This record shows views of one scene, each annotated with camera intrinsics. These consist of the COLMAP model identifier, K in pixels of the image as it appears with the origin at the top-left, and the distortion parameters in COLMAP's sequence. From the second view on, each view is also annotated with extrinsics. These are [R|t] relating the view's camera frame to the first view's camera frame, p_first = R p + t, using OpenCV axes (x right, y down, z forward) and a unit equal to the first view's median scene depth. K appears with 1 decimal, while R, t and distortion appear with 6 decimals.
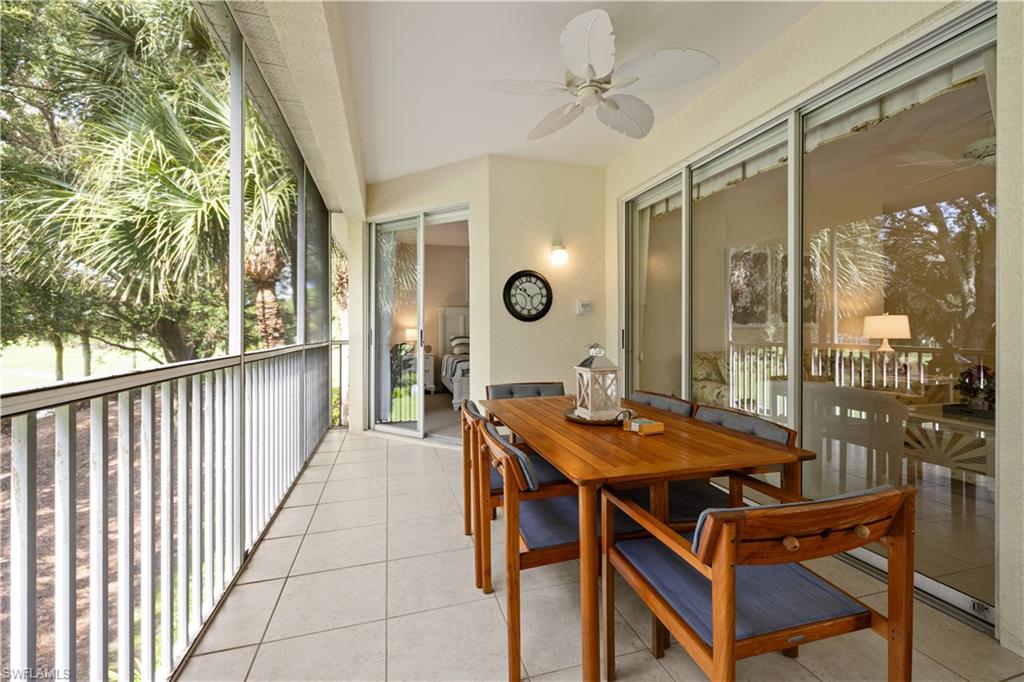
lens RADIAL K [[427.8, 0, 517.7], [0, 427.8, 335.9], [0, 0, 1]] dist [-0.000176, 0.000326]
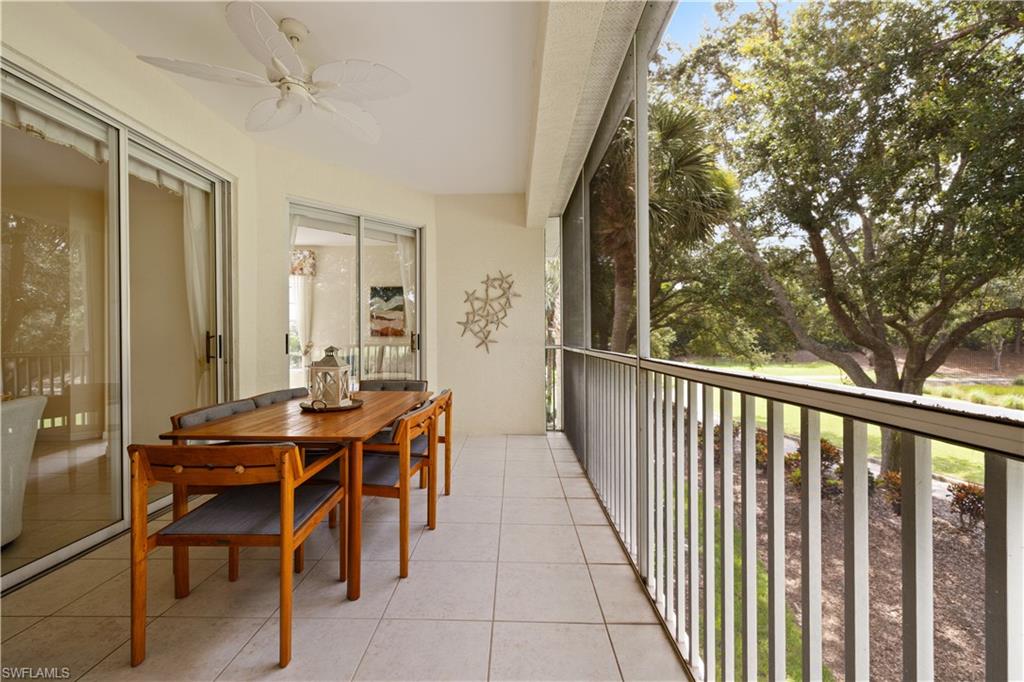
lens RADIAL K [[427.8, 0, 509.2], [0, 427.8, 341.2], [0, 0, 1]] dist [-0.000176, 0.000326]
pose [[-0.962104, 0.007296, 0.272585, -0.594660], [0.008753, 0.999953, 0.004127, 0.000223], [-0.272542, 0.006357, -0.962123, 1.938971]]
